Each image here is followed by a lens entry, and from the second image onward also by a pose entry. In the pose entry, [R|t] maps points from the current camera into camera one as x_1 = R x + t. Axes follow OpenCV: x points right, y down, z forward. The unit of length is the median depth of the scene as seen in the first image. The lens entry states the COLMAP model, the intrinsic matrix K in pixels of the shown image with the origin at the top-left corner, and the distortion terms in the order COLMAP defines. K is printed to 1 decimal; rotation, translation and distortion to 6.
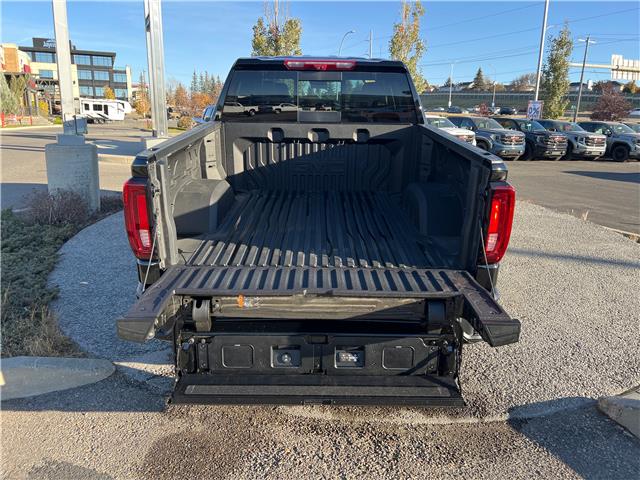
lens RADIAL K [[494.0, 0, 322.4], [0, 494.0, 233.7], [0, 0, 1]] dist [0.052598, -0.062969]
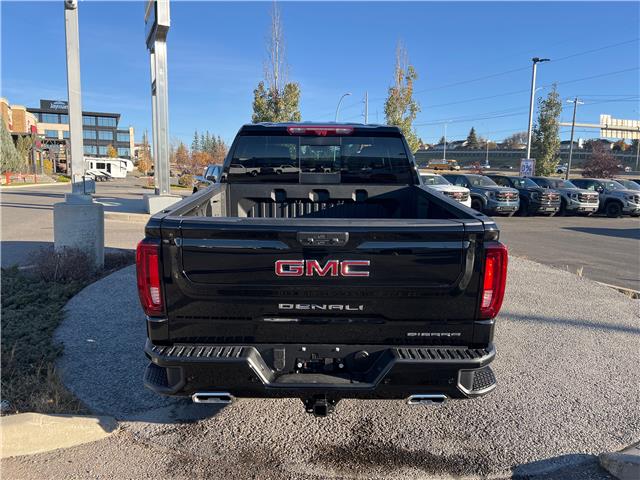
lens RADIAL K [[494.4, 0, 318.9], [0, 494.4, 235.7], [0, 0, 1]] dist [0.053106, -0.065548]
pose [[0.999994, -0.002565, -0.002331, -0.005482], [0.002303, 0.994313, -0.106477, -0.002084], [0.002591, 0.106471, 0.994312, -0.030733]]
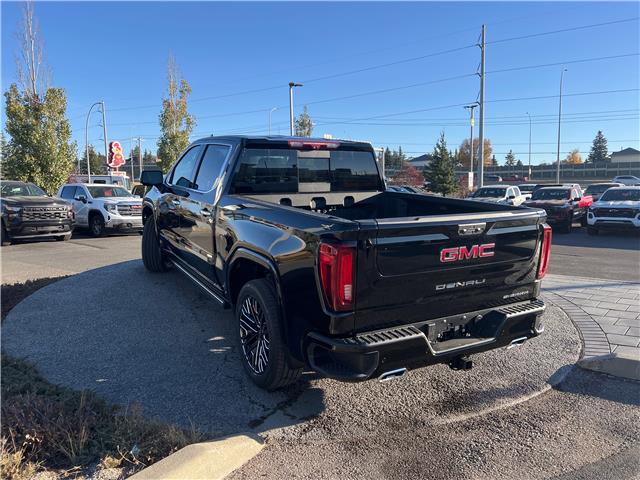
lens RADIAL K [[494.0, 0, 322.4], [0, 494.0, 233.7], [0, 0, 1]] dist [0.052598, -0.062969]
pose [[0.862044, -0.076462, 0.501032, -0.527247], [0.143789, 0.984833, -0.097098, -0.012112], [-0.486009, 0.155746, 0.859964, 0.008081]]
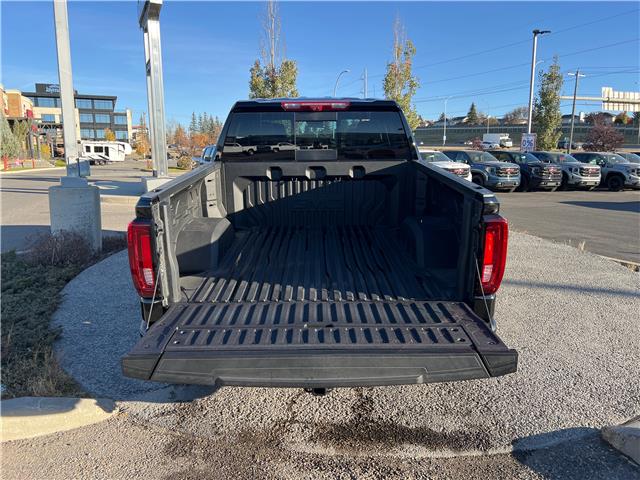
lens RADIAL K [[494.4, 0, 318.9], [0, 494.4, 235.7], [0, 0, 1]] dist [0.053106, -0.065548]
pose [[0.999759, -0.021433, -0.004700, 0.000564], [0.021072, 0.997552, -0.066677, 0.000394], [0.006117, 0.066562, 0.997764, -0.015513]]
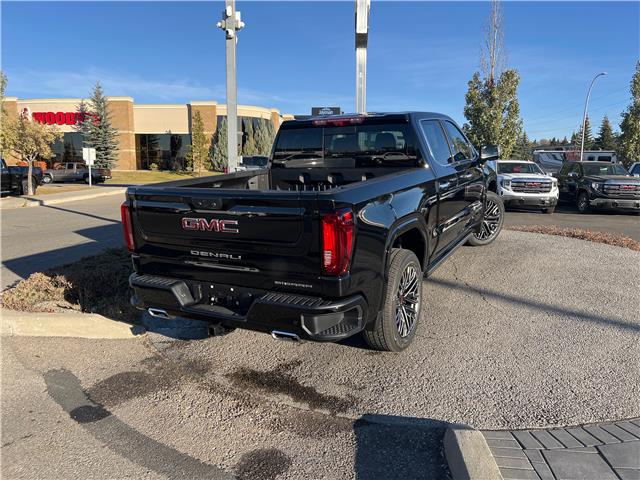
lens RADIAL K [[498.6, 0, 317.8], [0, 498.6, 227.4], [0, 0, 1]] dist [0.056550, -0.076240]
pose [[0.871125, 0.041502, -0.489304, 0.498854], [-0.098298, 0.990992, -0.090950, 0.031142], [0.481122, 0.127326, 0.867358, -0.053373]]
